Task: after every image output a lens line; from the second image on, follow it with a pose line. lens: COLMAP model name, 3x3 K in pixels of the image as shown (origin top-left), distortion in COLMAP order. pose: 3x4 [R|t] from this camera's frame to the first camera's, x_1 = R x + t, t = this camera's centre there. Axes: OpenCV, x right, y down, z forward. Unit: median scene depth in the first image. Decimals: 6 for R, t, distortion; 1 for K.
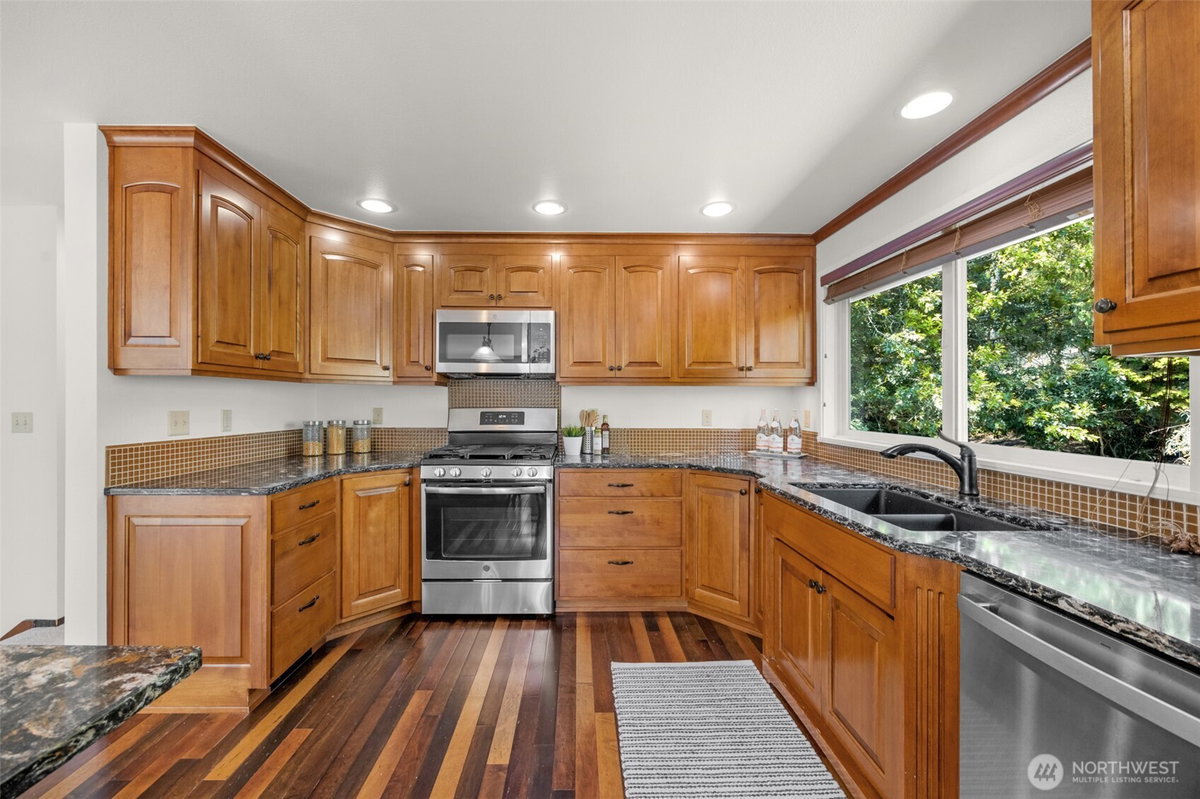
lens RADIAL K [[472.4, 0, 555.3], [0, 472.4, 403.2], [0, 0, 1]] dist [-0.001173, -0.000106]
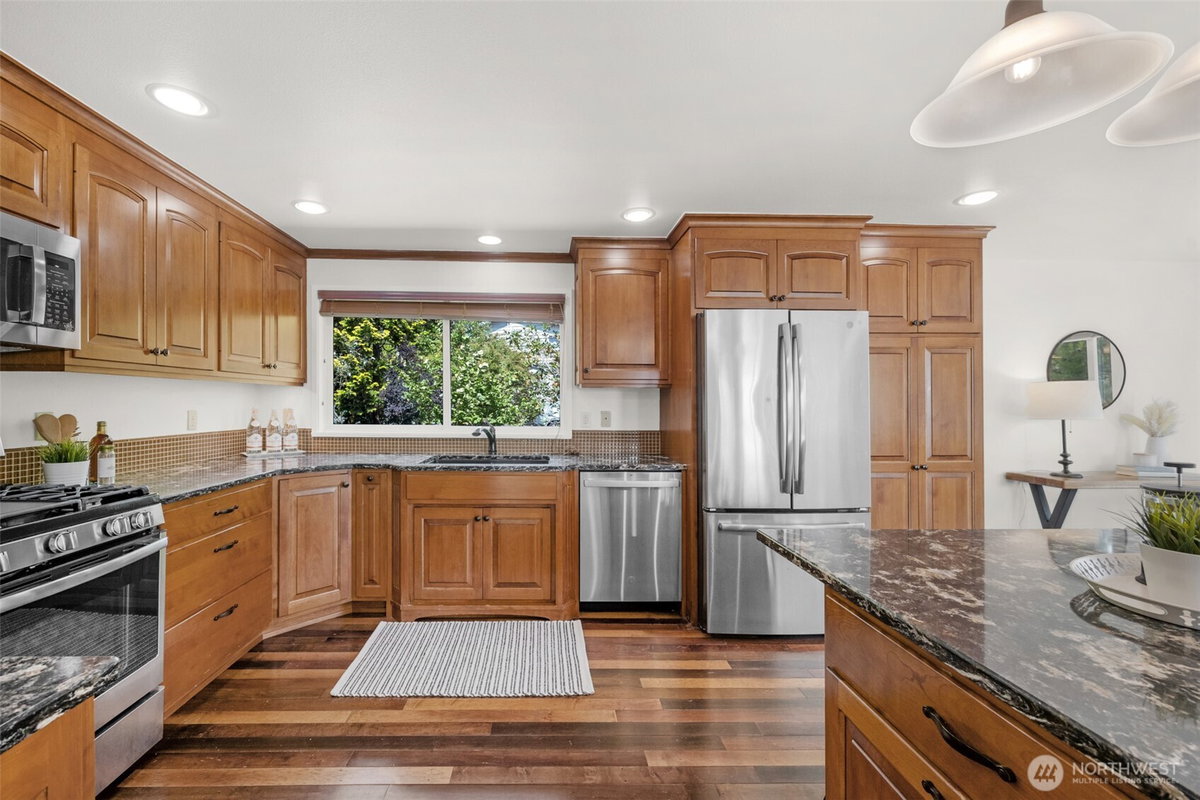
lens RADIAL K [[480.4, 0, 589.6], [0, 480.4, 396.8], [0, 0, 1]] dist [-0.000467, -0.000012]
pose [[-0.046886, 0.005857, 0.998883, -0.620613], [-0.002966, 0.999978, -0.006003, -0.007384], [-0.998896, -0.003245, -0.046867, 0.418152]]
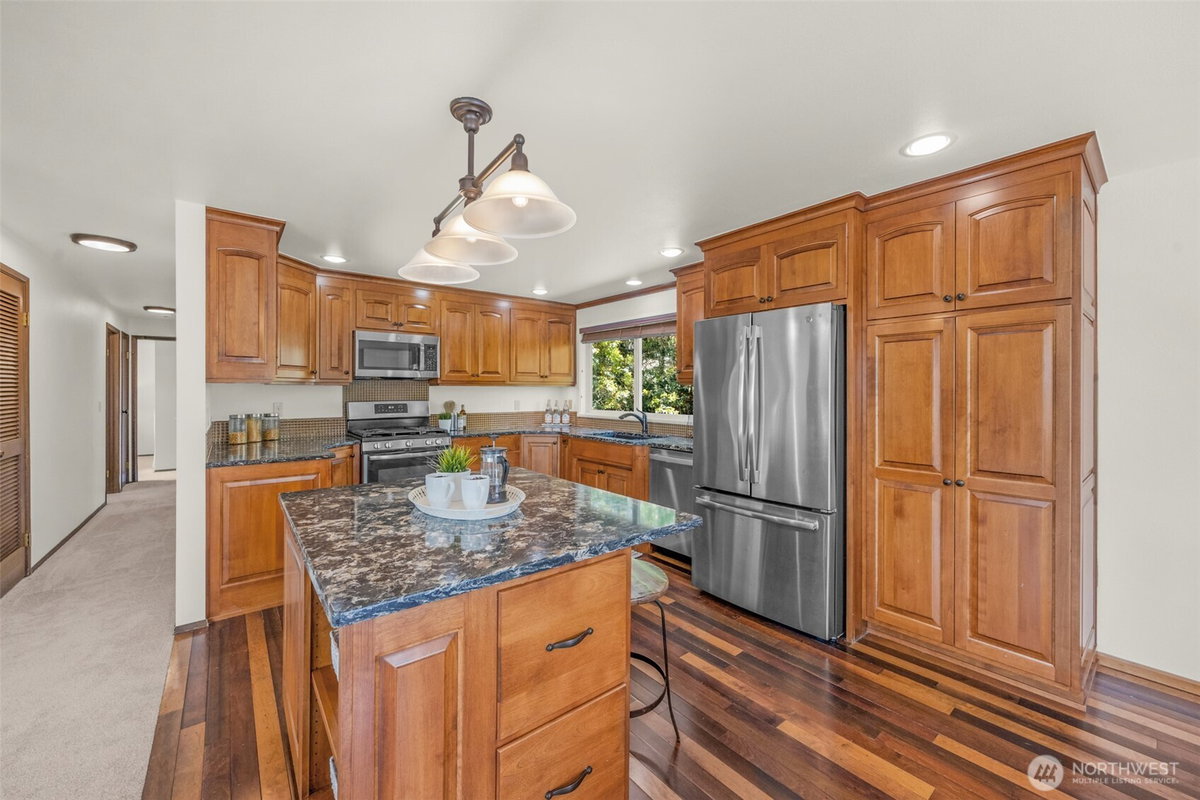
lens RADIAL K [[482.4, 0, 594.5], [0, 482.4, 390.4], [0, 0, 1]] dist [-0.000676, 0.000164]
pose [[0.777414, -0.001699, 0.628987, -0.602289], [0.003252, 0.999994, -0.001319, -0.019547], [-0.628981, 0.003071, 0.777415, -0.531648]]
